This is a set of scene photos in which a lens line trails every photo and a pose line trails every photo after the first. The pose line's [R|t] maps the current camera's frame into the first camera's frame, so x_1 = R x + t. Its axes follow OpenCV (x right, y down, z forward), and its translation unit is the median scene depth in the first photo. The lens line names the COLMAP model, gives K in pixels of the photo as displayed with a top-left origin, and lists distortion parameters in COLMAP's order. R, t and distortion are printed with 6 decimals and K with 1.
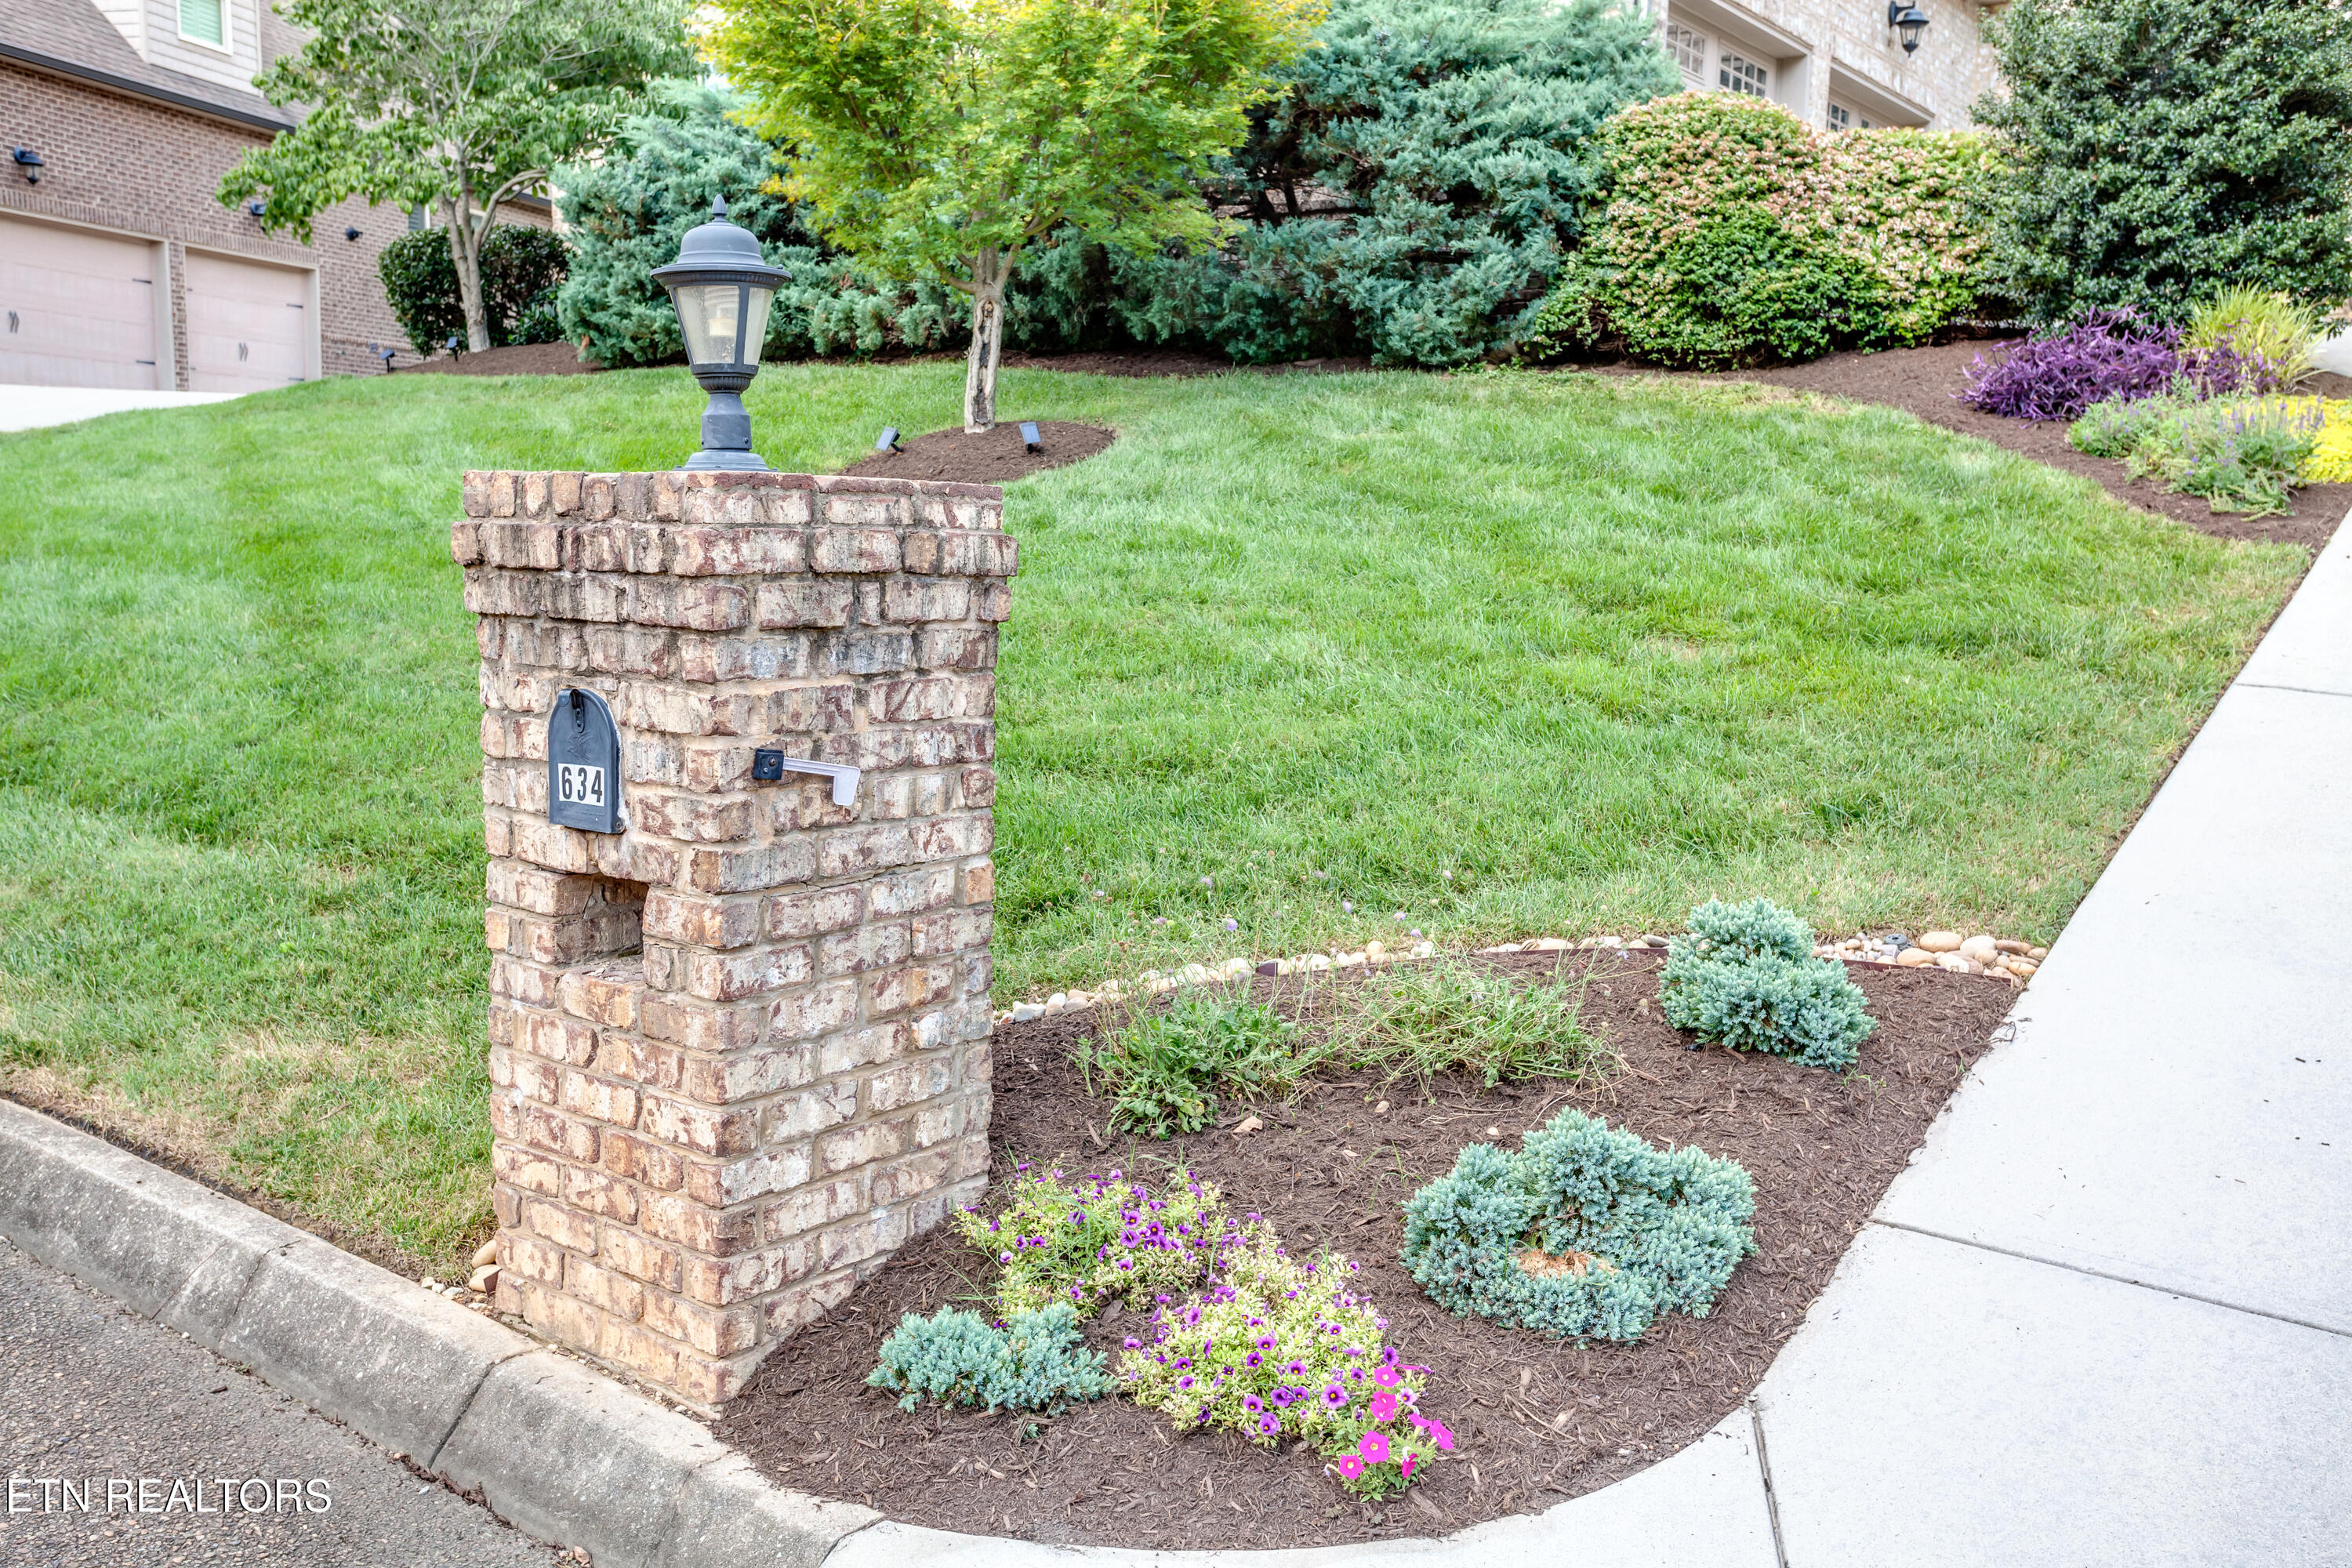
lens RADIAL K [[2116.1, 0, 1176.0], [0, 2116.1, 784.0], [0, 0, 1]] dist [0.000158, 0.010362]
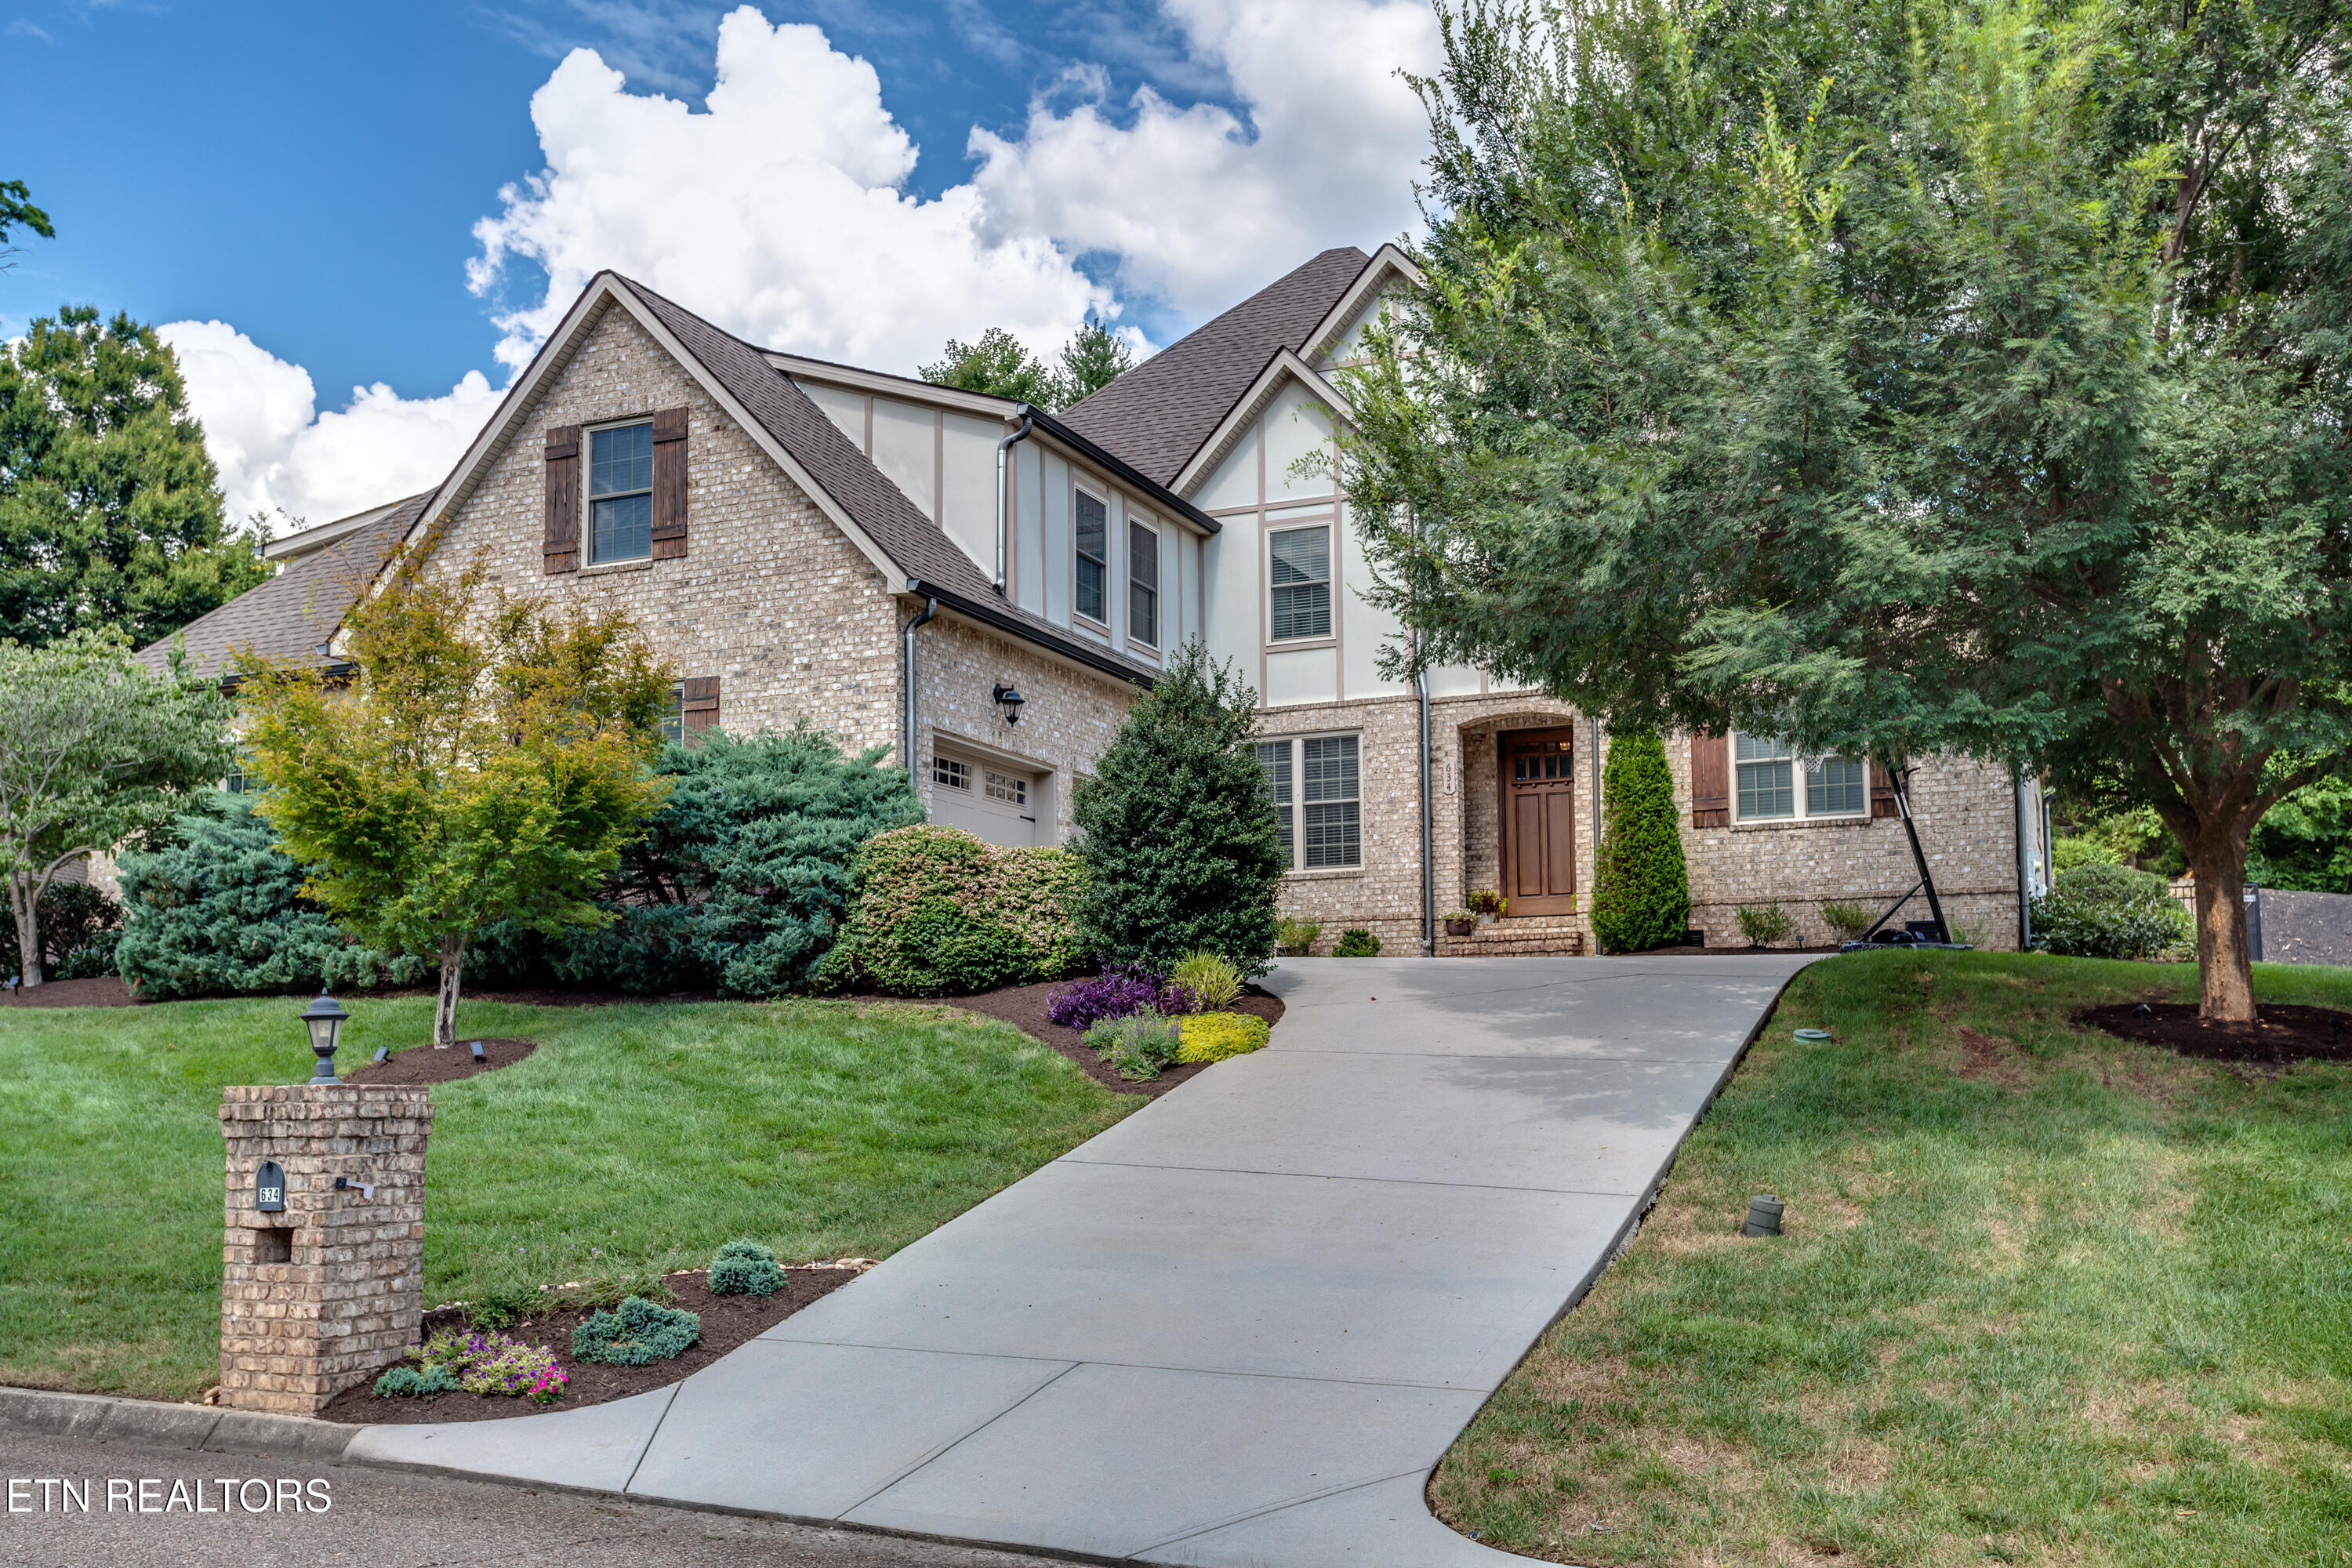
lens RADIAL K [[2159.5, 0, 1180.1], [0, 2159.5, 916.6], [0, 0, 1]] dist [-0.003897, 0.092046]
pose [[0.975091, -0.010016, 0.221579, 0.085920], [0.055598, 0.978124, -0.200457, 0.090251], [-0.214723, 0.207784, 0.954316, -0.669678]]
